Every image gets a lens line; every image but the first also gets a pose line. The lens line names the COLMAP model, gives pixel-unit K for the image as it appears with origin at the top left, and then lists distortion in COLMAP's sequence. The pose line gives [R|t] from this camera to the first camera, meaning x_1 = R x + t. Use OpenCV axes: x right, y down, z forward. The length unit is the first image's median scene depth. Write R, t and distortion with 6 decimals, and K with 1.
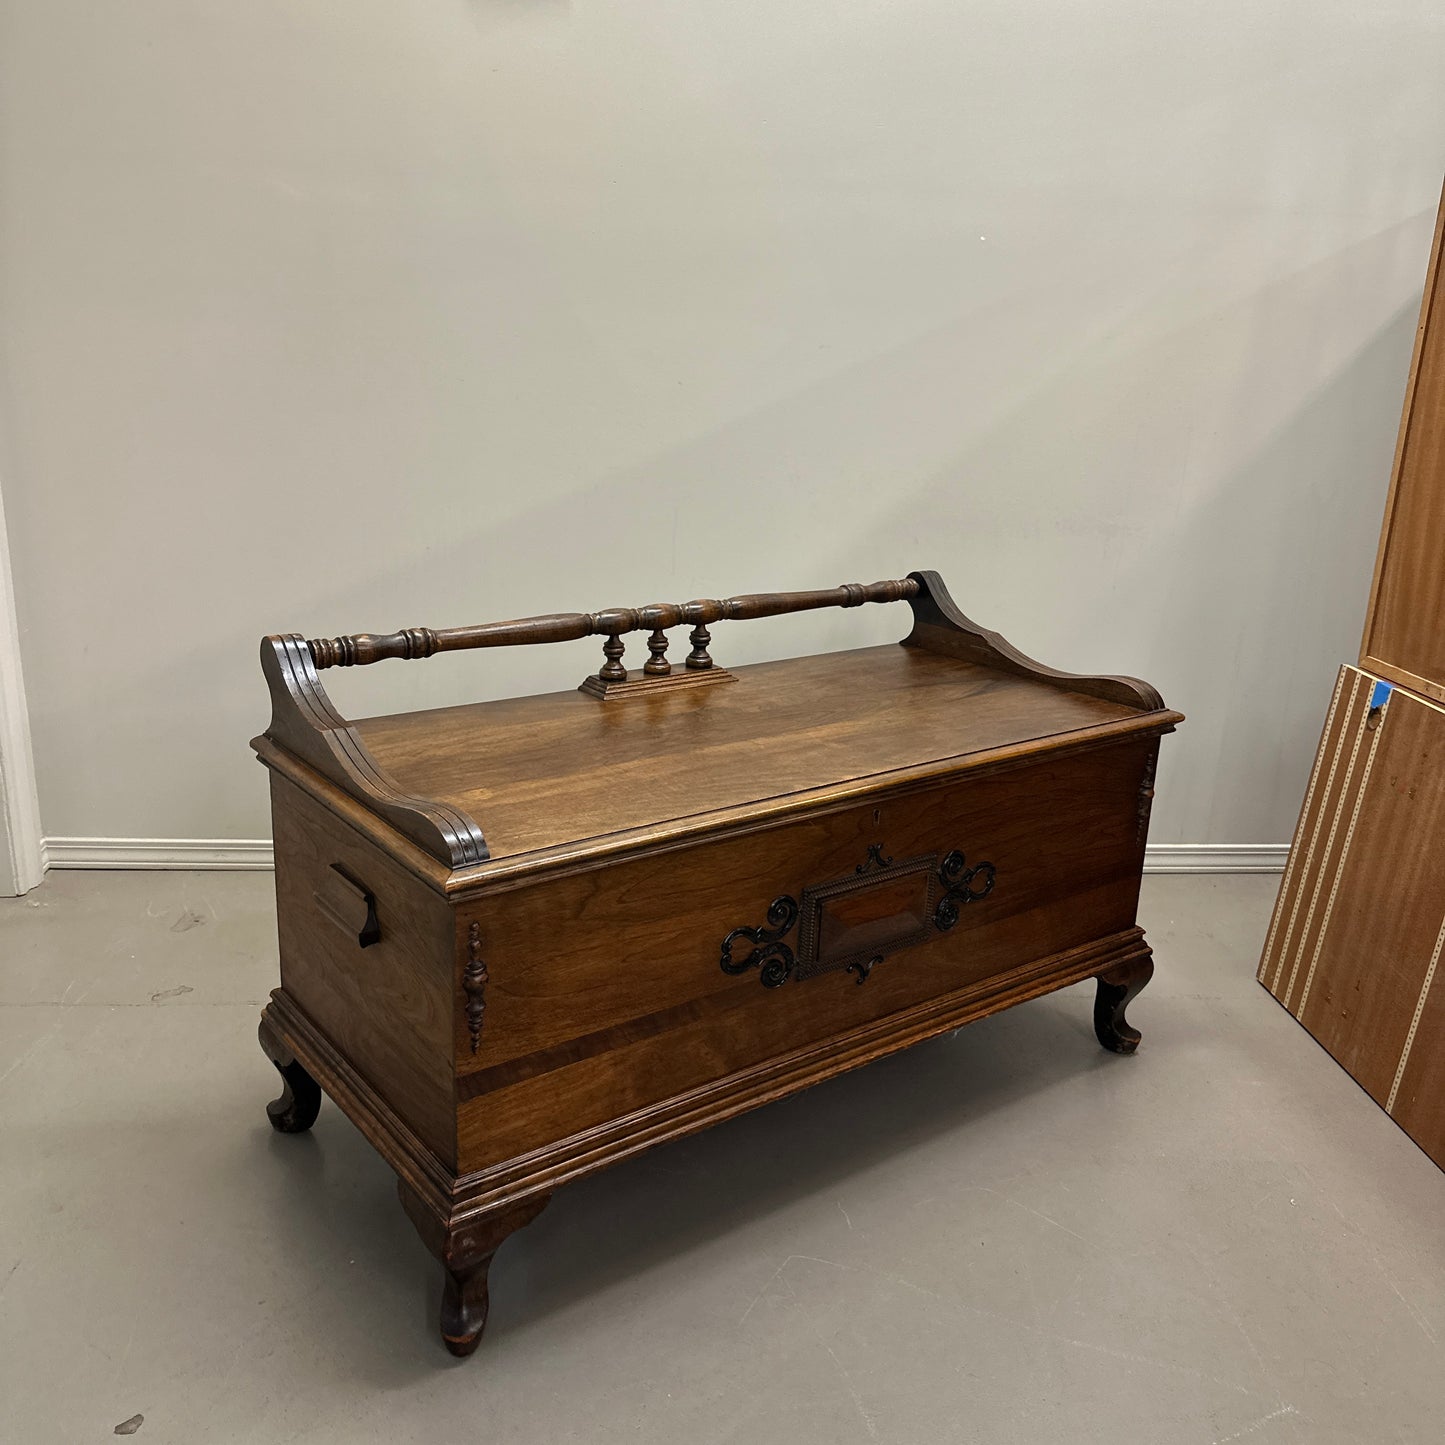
lens RADIAL K [[1340.7, 0, 715.4], [0, 1340.7, 732.5], [0, 0, 1]] dist [0.185005, -0.411497]
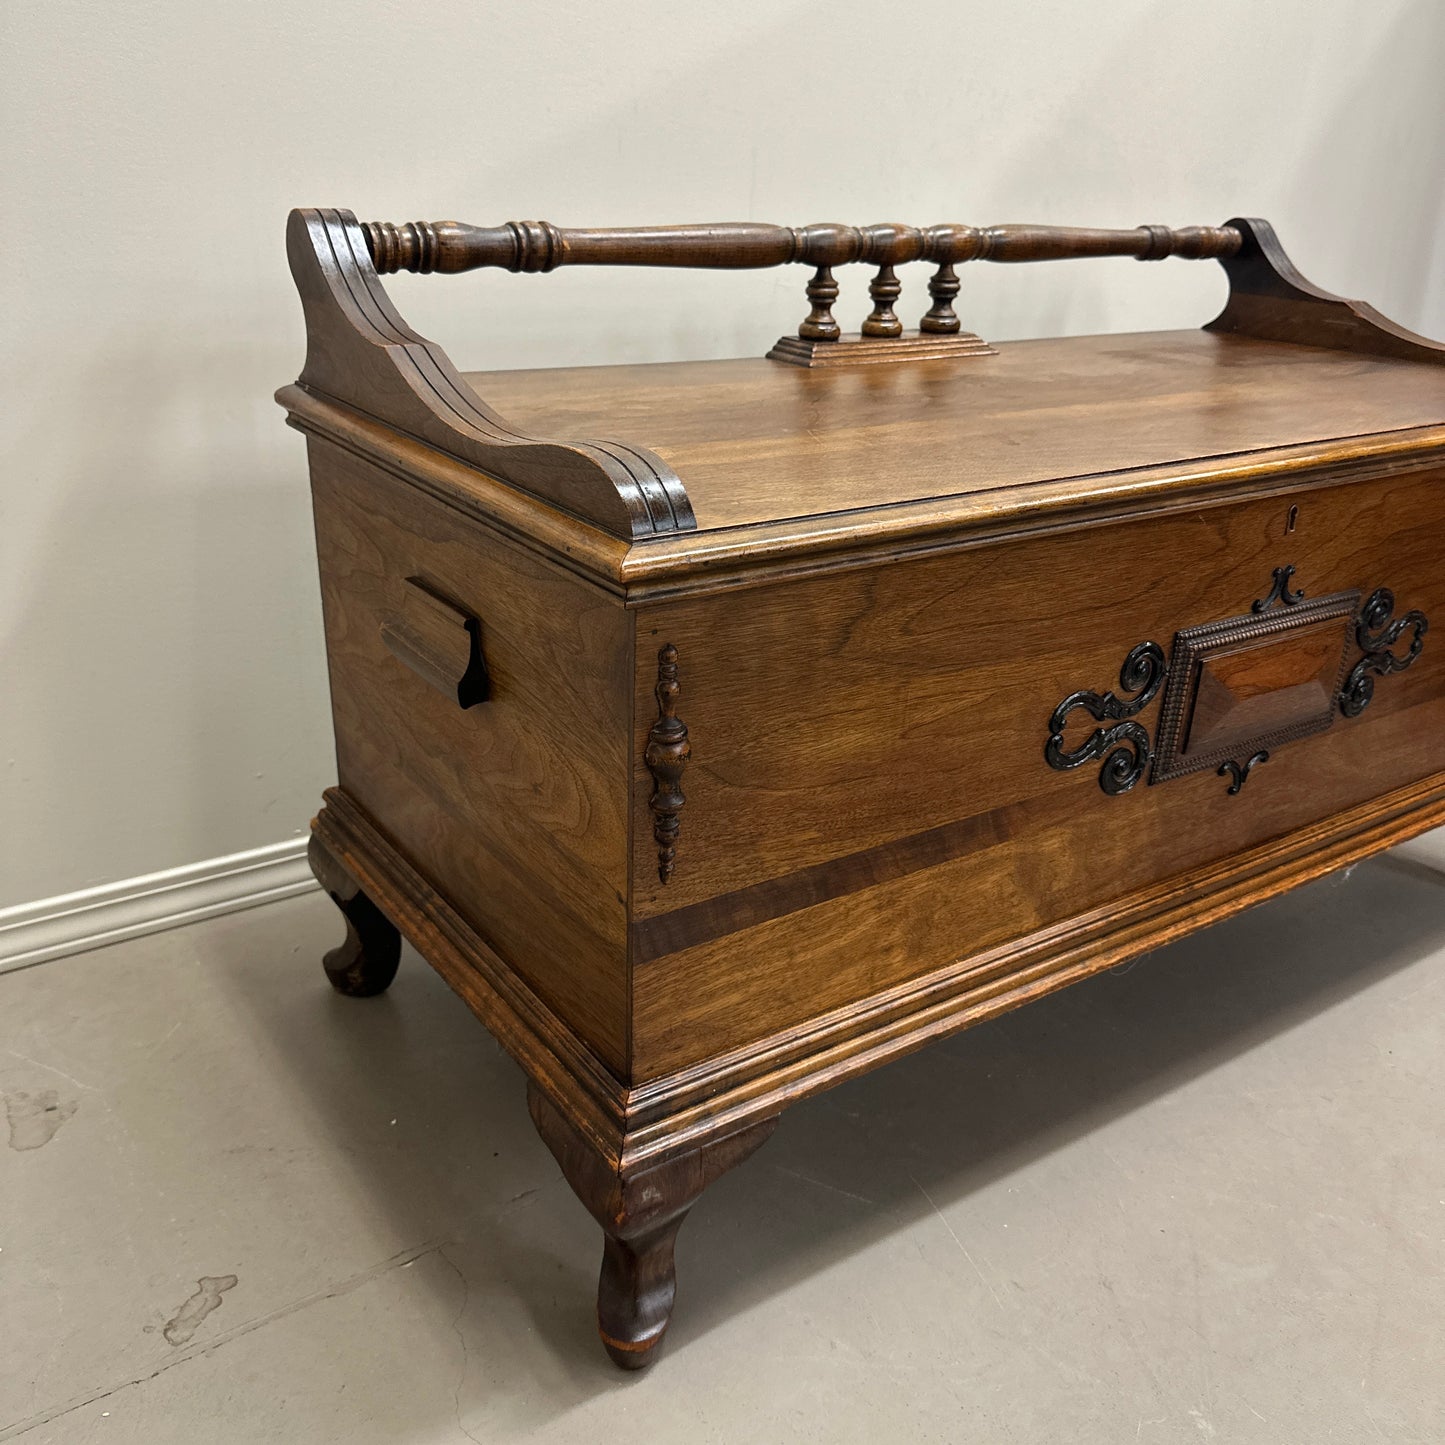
lens RADIAL K [[1349.3, 0, 733.5], [0, 1349.3, 732.8], [0, 0, 1]] dist [0.171663, -0.383536]
pose [[0.999145, 0.011861, -0.039608, -0.101742], [-0.007551, 0.994205, 0.107234, 0.090852], [0.040650, -0.106843, 0.993445, 0.356765]]
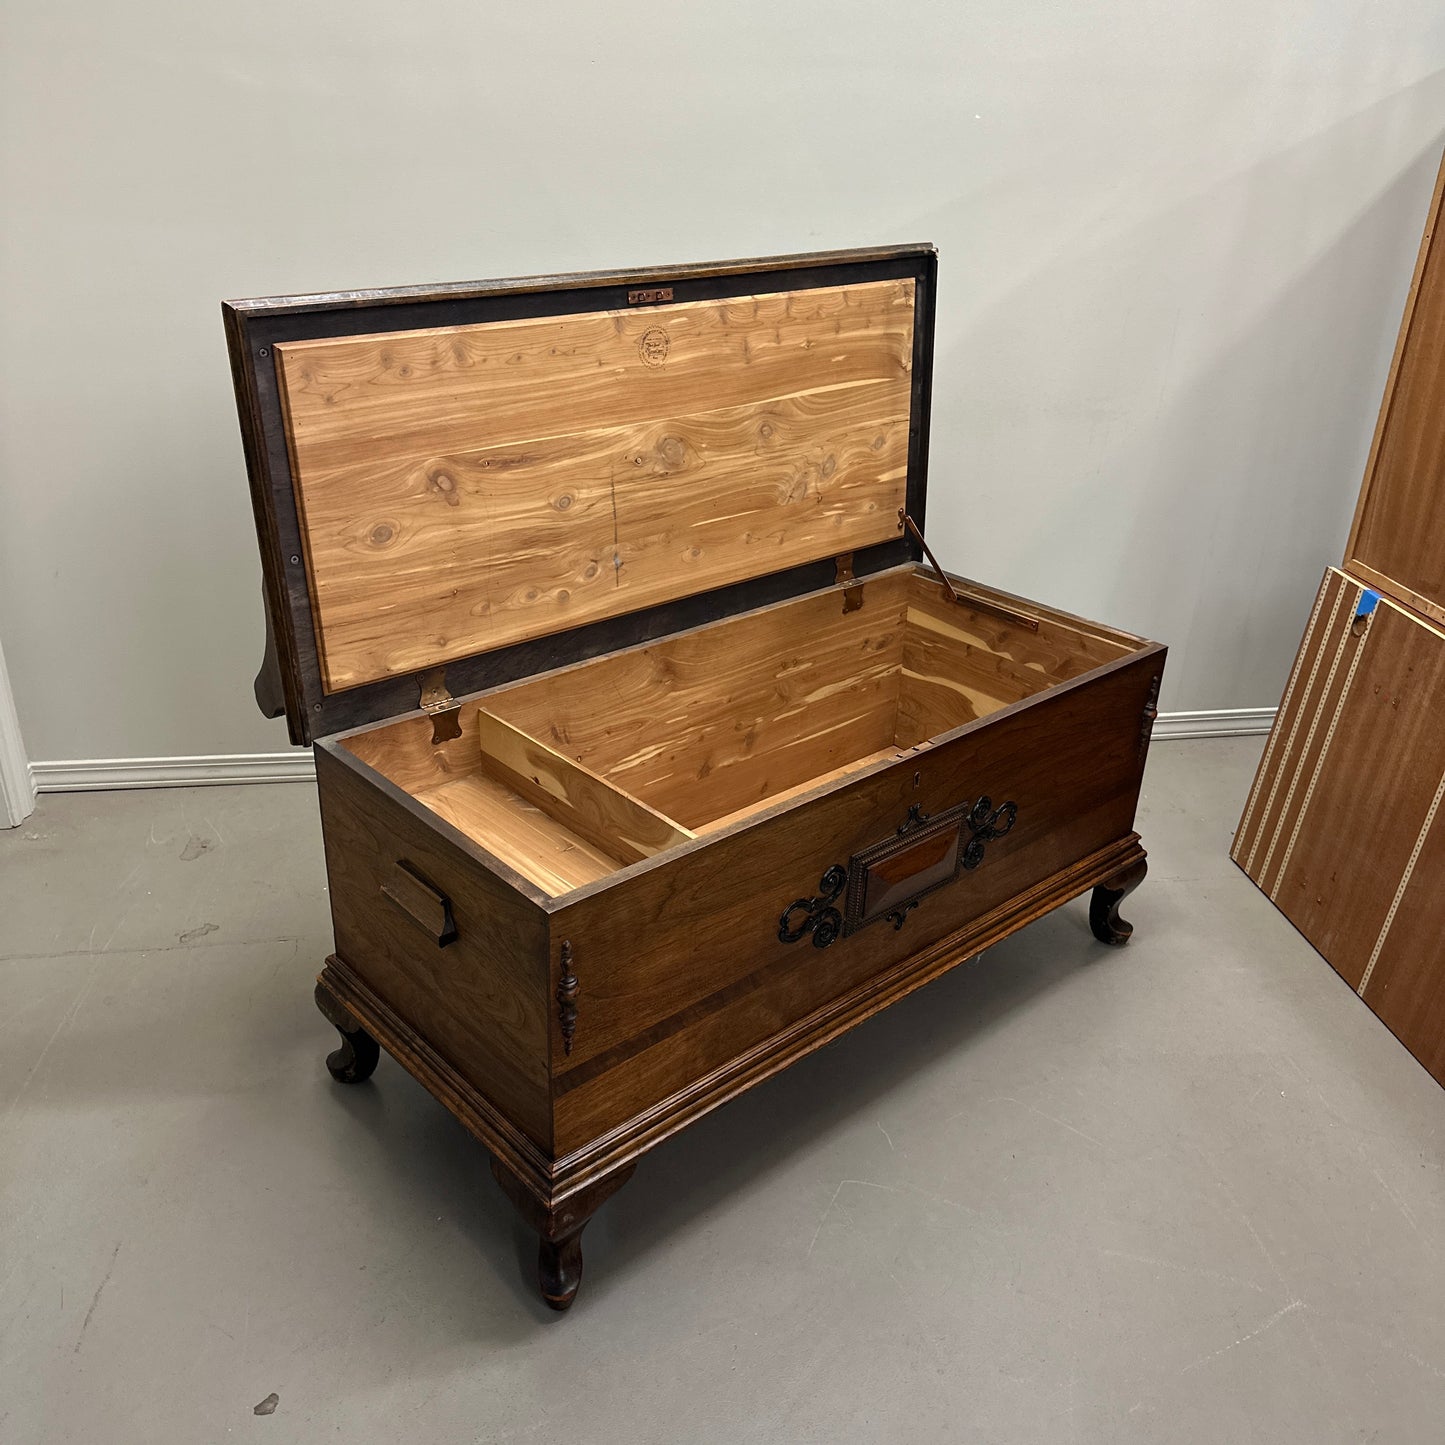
lens RADIAL K [[1344.7, 0, 722.5], [0, 1344.7, 728.6], [0, 0, 1]] dist [0.184682, -0.411733]
pose [[0.996561, -0.040469, 0.072312, -0.099800], [0.027815, 0.985371, 0.168136, -0.150842], [-0.078059, -0.165546, 0.983108, -0.003708]]
